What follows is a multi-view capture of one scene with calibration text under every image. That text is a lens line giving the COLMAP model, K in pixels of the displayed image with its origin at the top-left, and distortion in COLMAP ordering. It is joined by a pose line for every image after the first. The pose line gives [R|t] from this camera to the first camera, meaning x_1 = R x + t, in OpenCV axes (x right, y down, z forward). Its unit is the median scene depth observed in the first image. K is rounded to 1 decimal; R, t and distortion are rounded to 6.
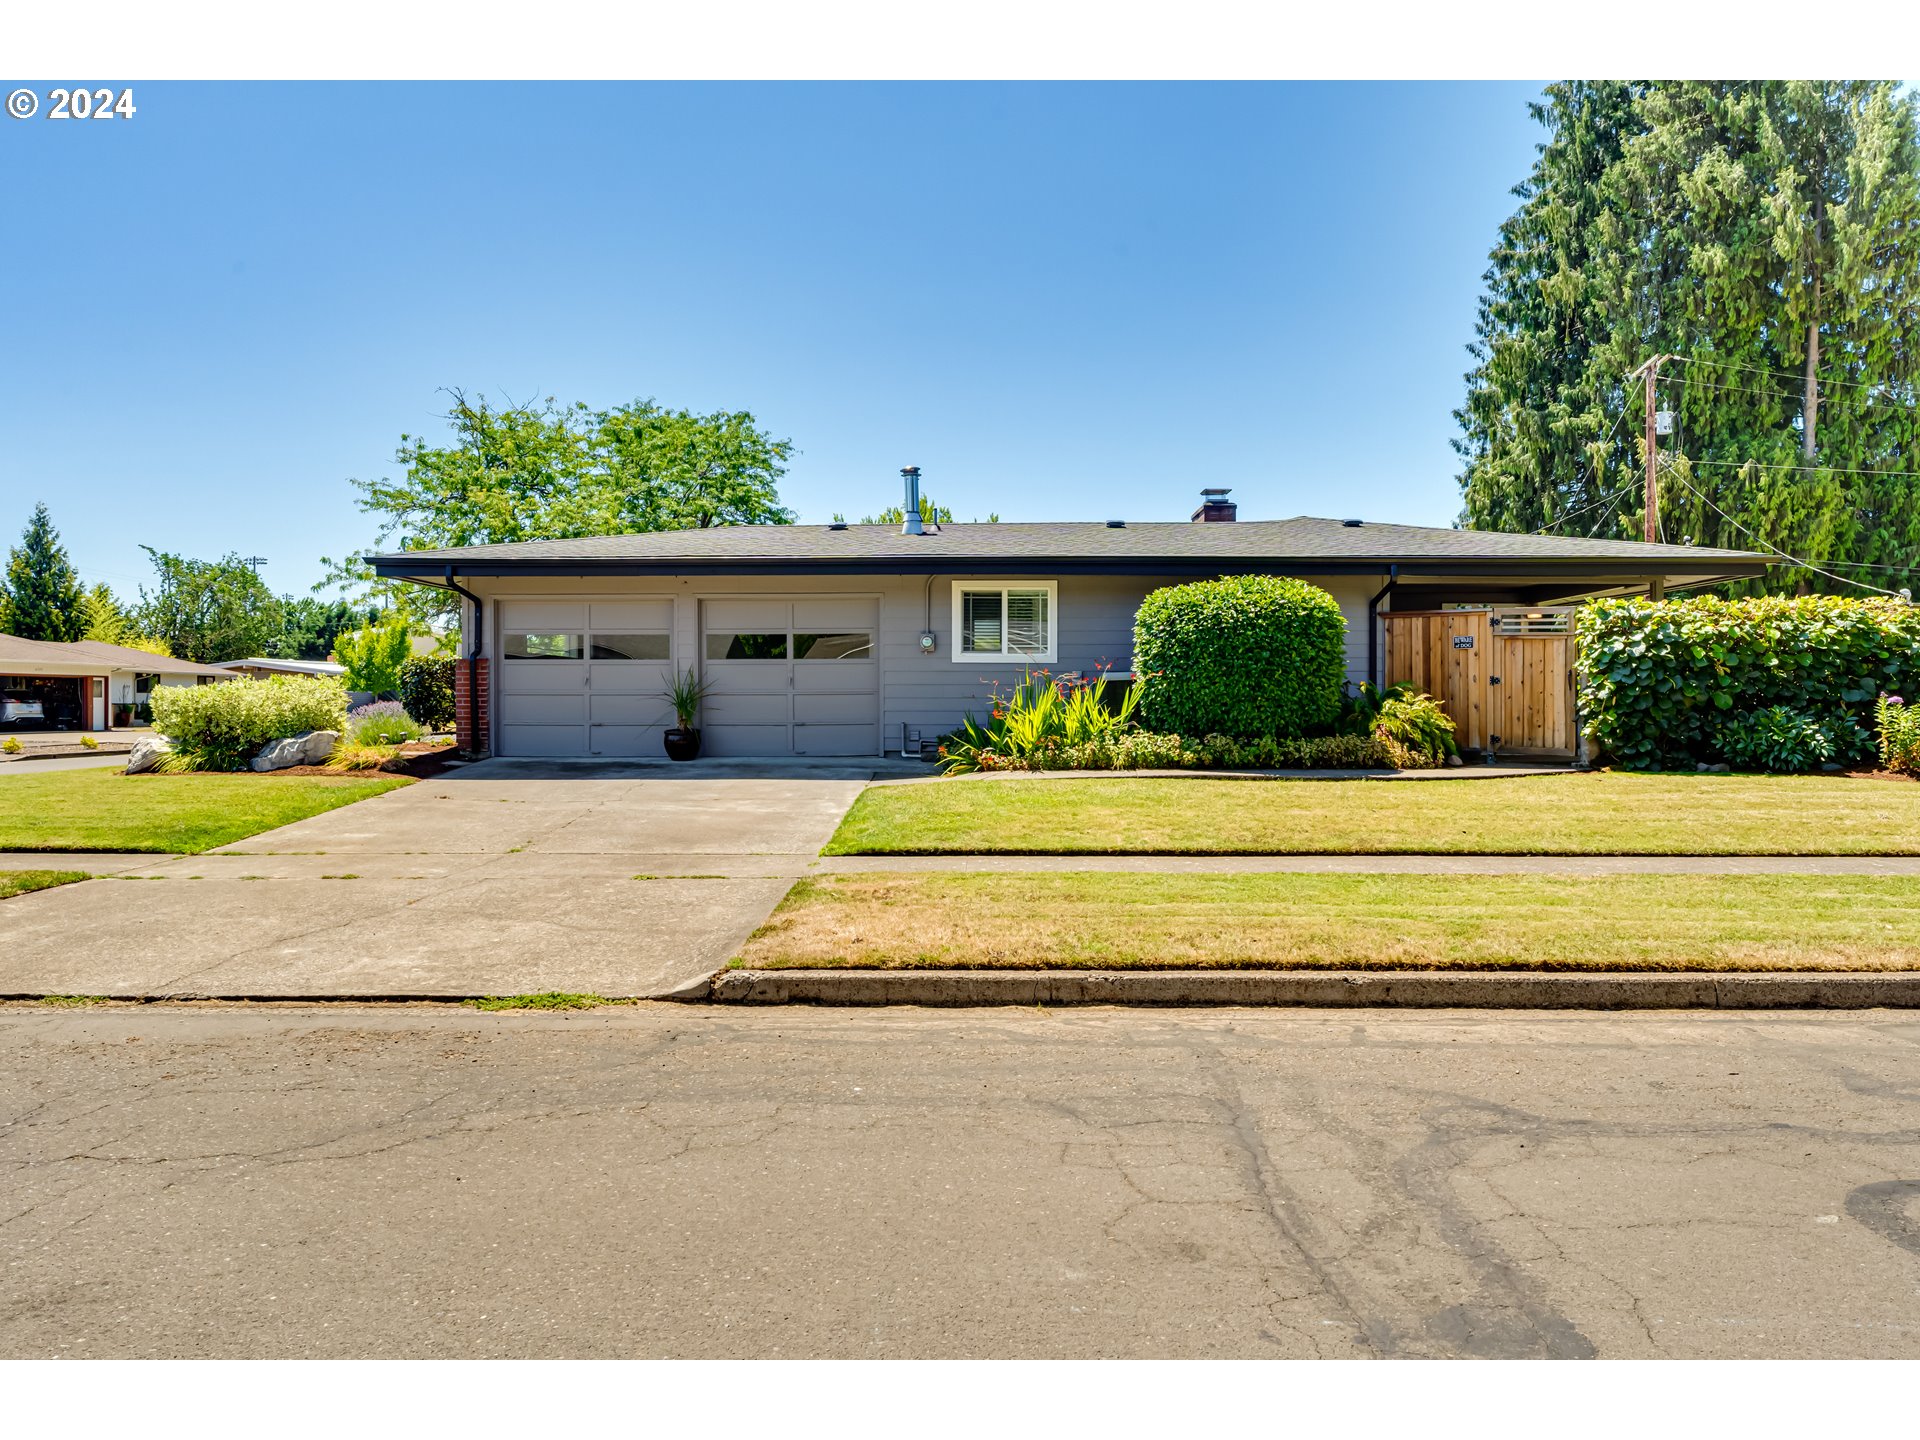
lens RADIAL K [[1392.0, 0, 960.0], [0, 1392.0, 720.0], [0, 0, 1]] dist [-0.010277, -0.000686]
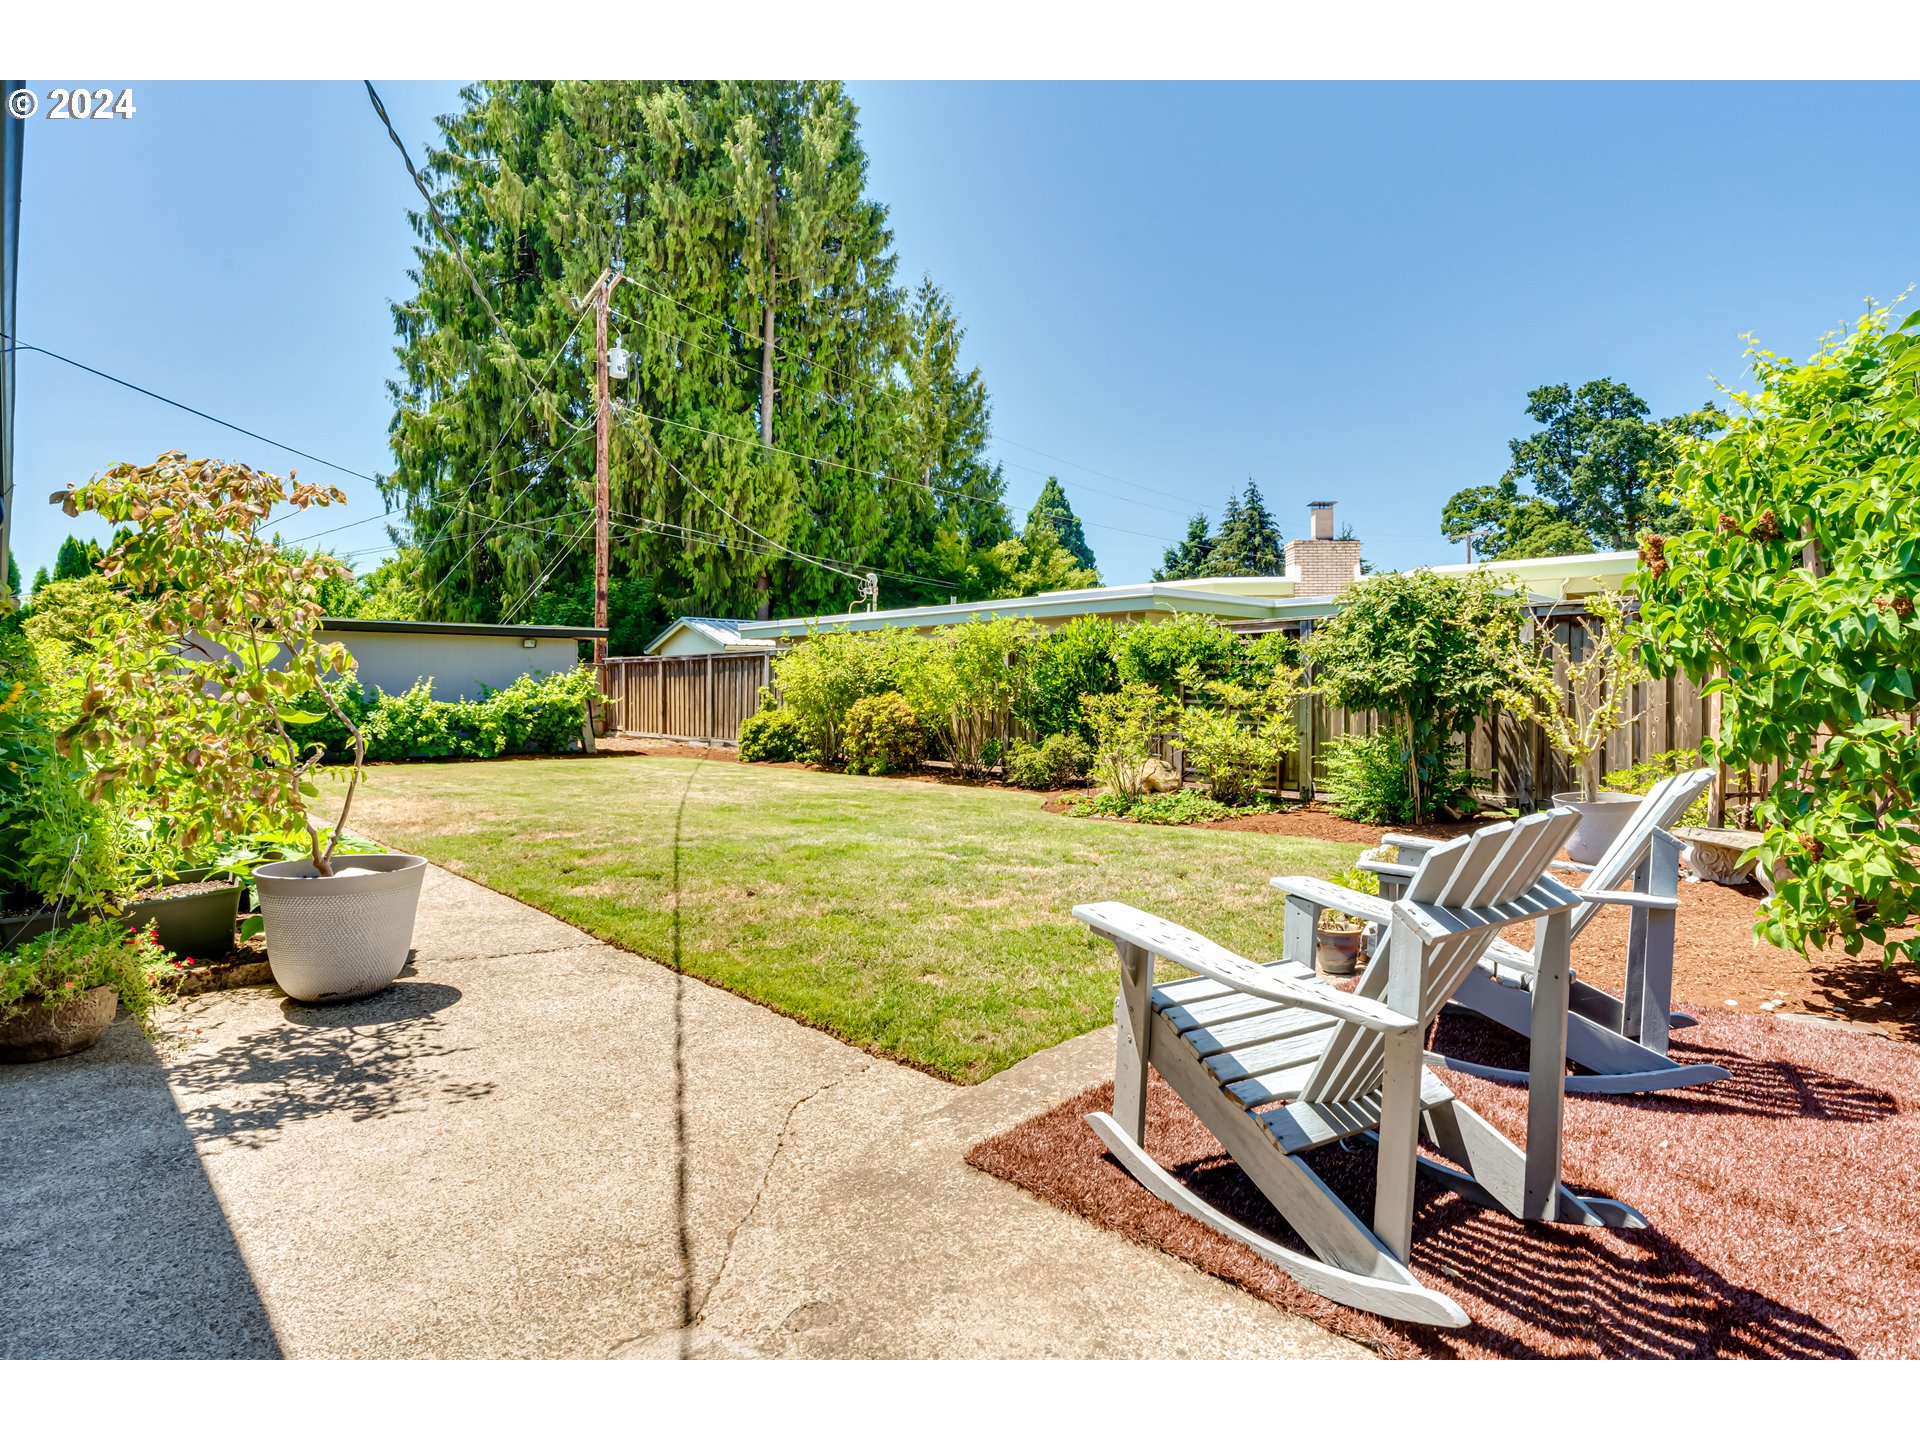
lens RADIAL K [[1392.0, 0, 960.0], [0, 1392.0, 720.0], [0, 0, 1]] dist [-0.010277, -0.000686]
pose [[0.769110, -0.012639, 0.638992, 0.108069], [0.010307, 0.999920, 0.007371, -0.006135], [-0.639034, 0.000917, 0.769178, 0.193047]]
